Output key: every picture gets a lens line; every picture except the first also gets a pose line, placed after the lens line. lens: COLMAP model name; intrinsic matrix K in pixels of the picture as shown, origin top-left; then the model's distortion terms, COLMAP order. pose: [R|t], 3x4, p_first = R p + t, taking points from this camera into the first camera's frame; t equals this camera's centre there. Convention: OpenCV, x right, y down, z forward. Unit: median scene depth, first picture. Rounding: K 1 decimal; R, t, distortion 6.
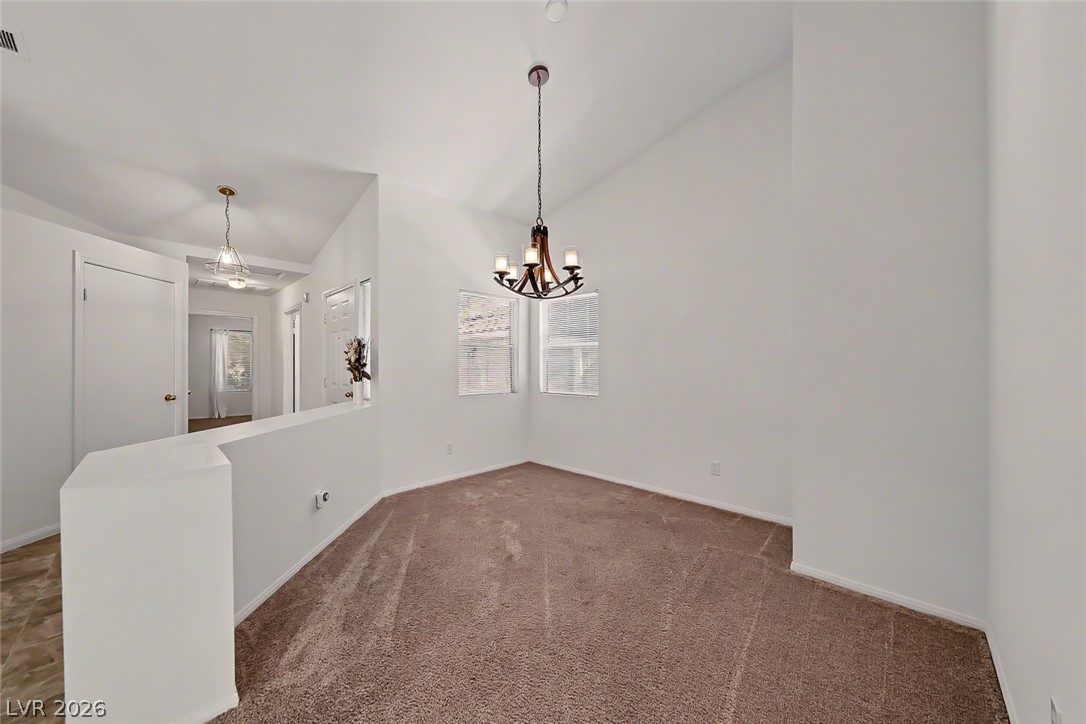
lens RADIAL K [[382.4, 0, 539.6], [0, 382.4, 367.1], [0, 0, 1]] dist [0.000729, 0.000539]
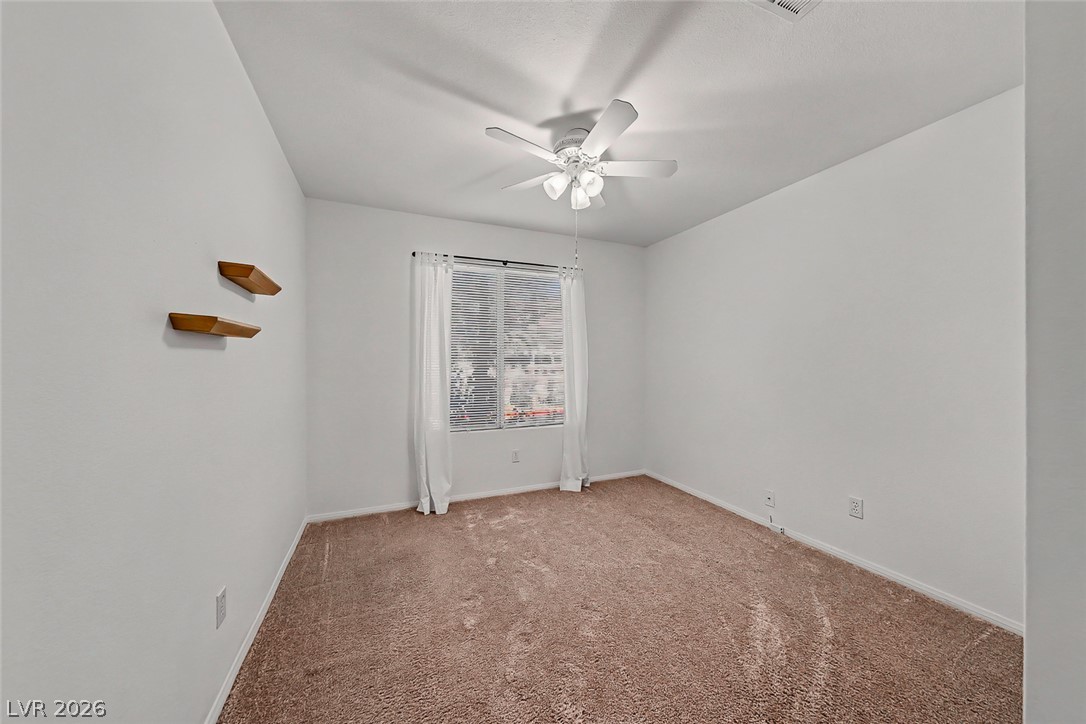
lens RADIAL K [[382.4, 0, 543.5], [0, 382.4, 367.5], [0, 0, 1]] dist [0.000729, 0.000539]
pose [[0.916040, -0.002825, -0.401077, -2.567607], [0.002554, 0.999996, -0.001210, 0.026941], [0.401079, 0.000085, 0.916043, 3.065607]]
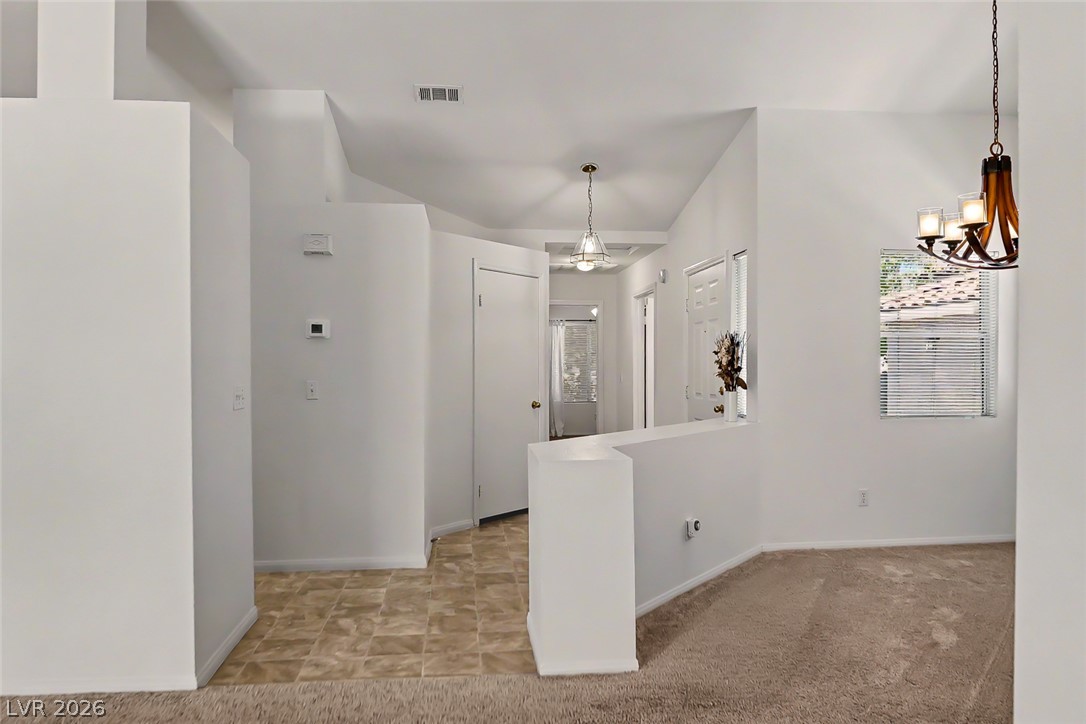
lens RADIAL K [[691.8, 0, 548.7], [0, 691.8, 371.2], [0, 0, 1]] dist [0.001568, -0.028379]
pose [[0.769591, 0.002526, -0.638532, 0.114216], [0.000122, 0.999992, 0.004103, -0.007728], [0.638537, -0.003235, 0.769584, -0.267274]]
